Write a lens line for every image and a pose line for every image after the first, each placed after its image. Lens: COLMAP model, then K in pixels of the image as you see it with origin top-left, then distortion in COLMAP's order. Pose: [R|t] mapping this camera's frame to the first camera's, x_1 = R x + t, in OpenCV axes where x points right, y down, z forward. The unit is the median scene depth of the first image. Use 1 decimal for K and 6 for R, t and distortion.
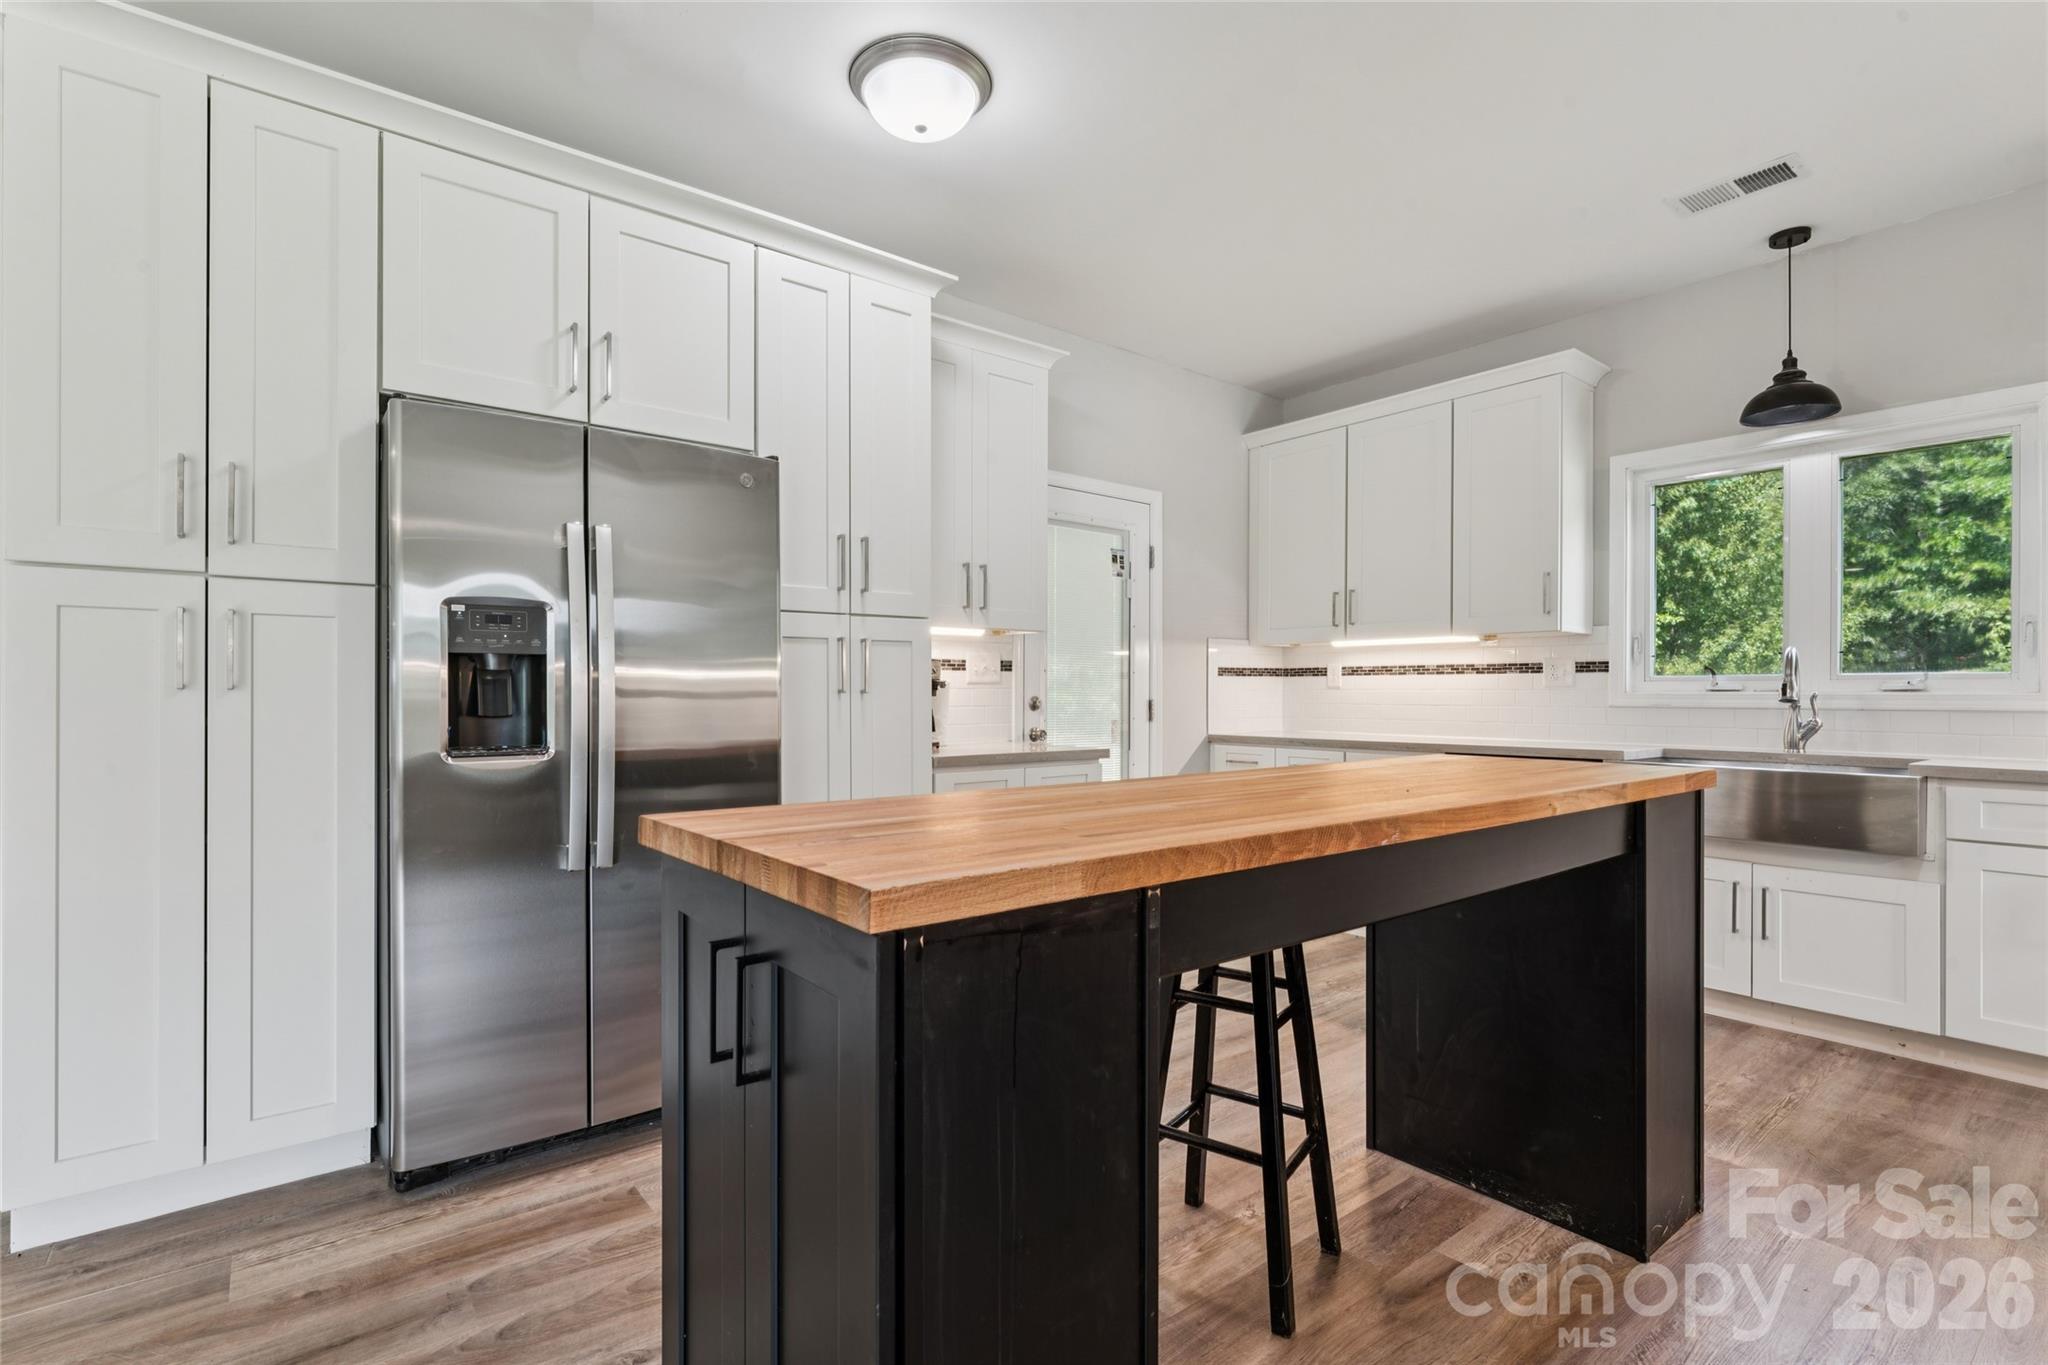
lens RADIAL K [[946.5, 0, 1040.0], [0, 946.5, 702.4], [0, 0, 1]] dist [-0.003148, -0.000981]
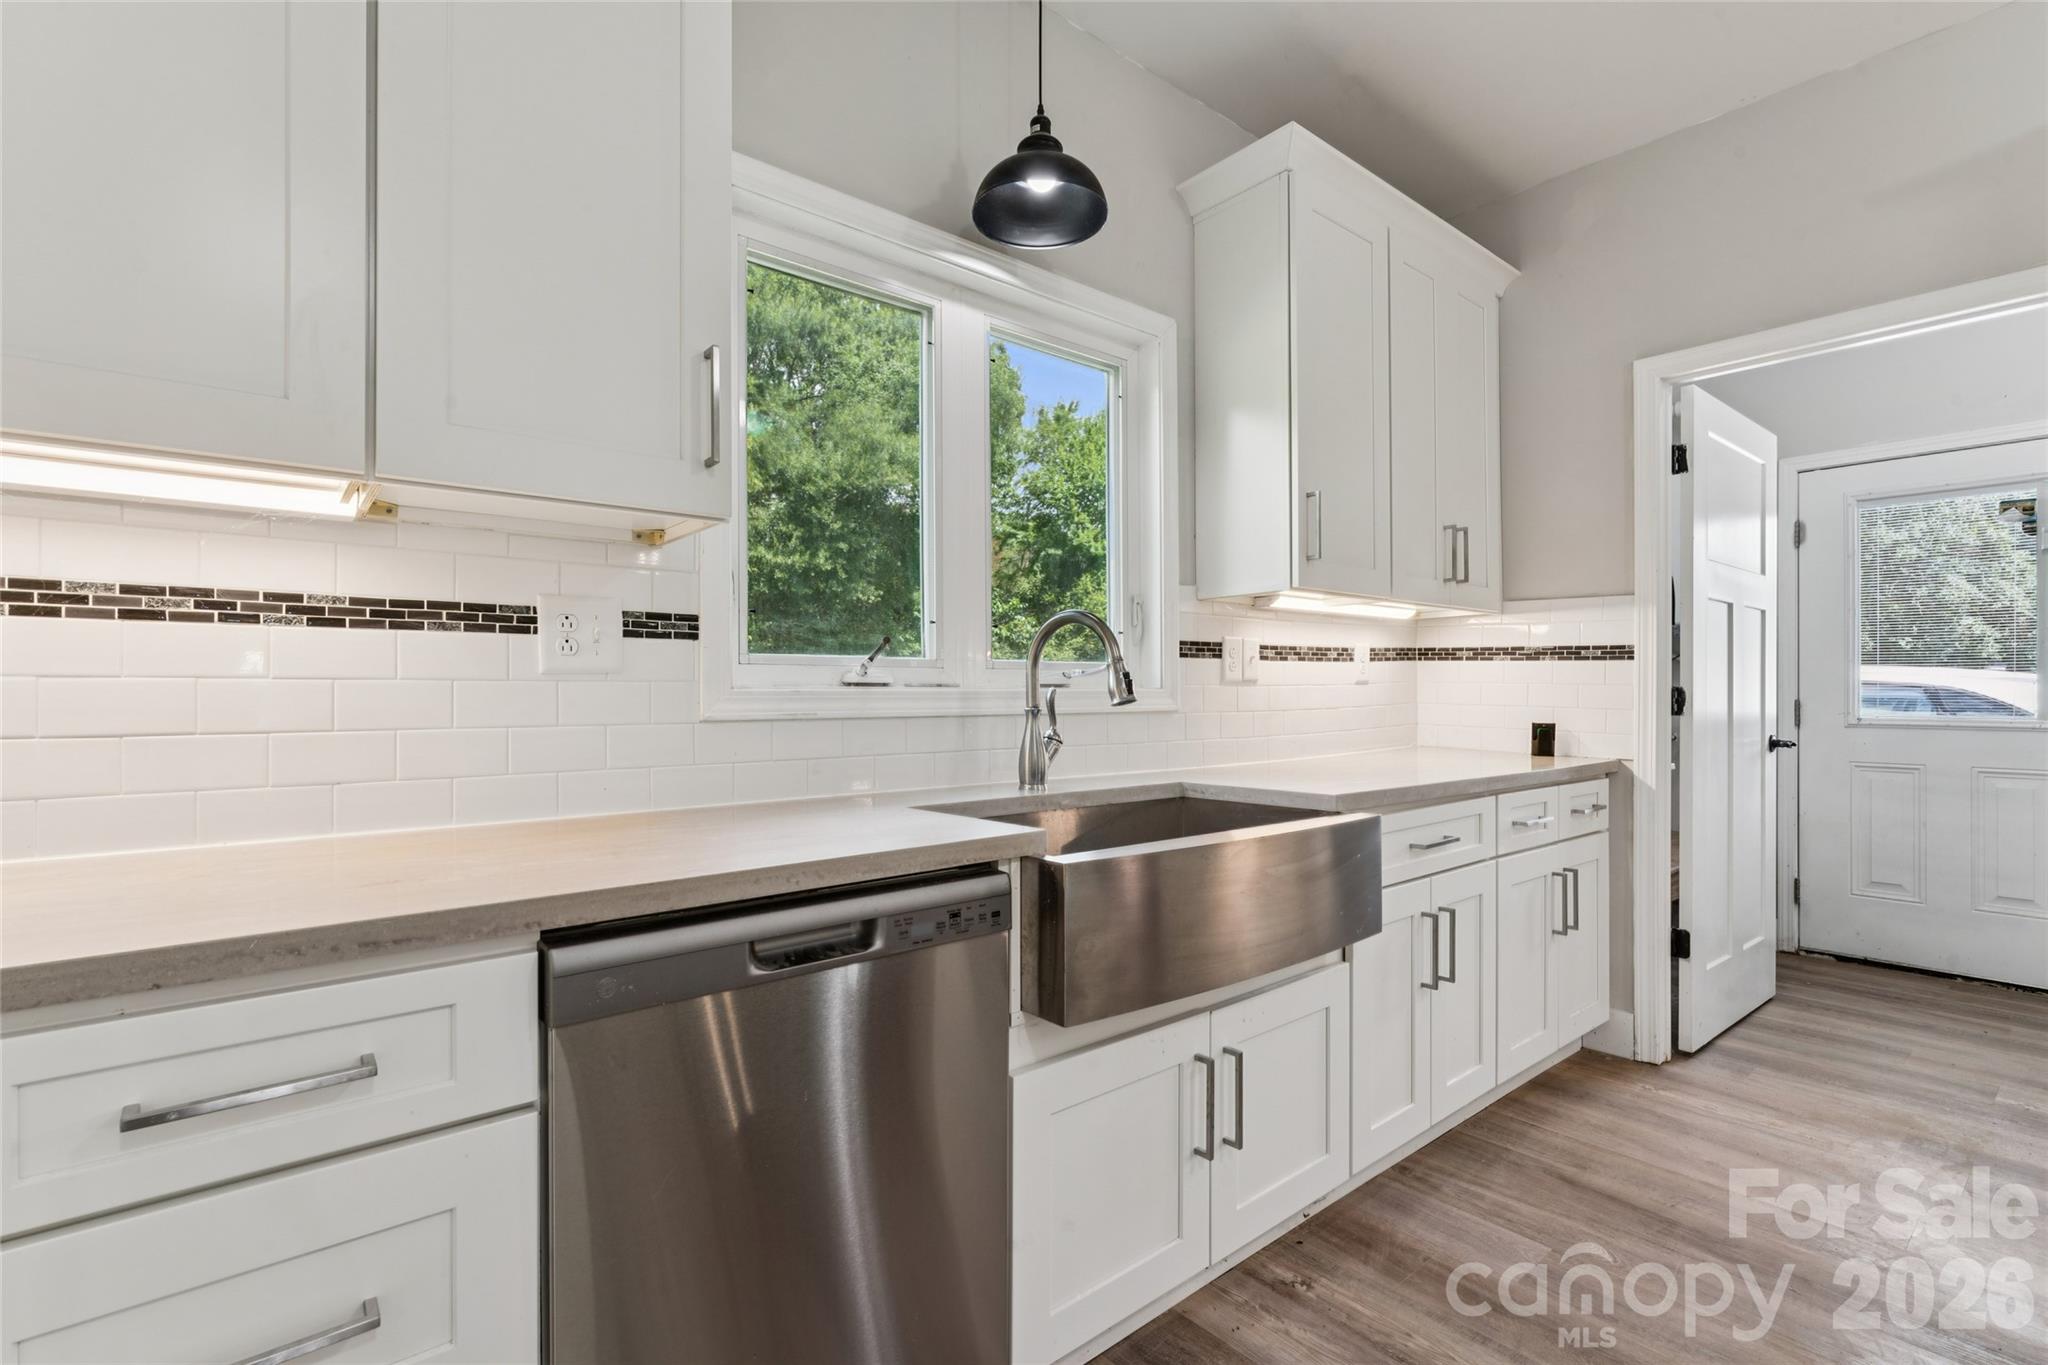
lens RADIAL K [[946.5, 0, 1024.8], [0, 946.5, 693.6], [0, 0, 1]] dist [-0.003148, -0.000981]
pose [[-0.012044, -0.003892, 0.999920, 0.171212], [0.008742, 0.999954, 0.003997, -0.008640], [-0.999889, 0.008790, -0.012010, 0.839453]]
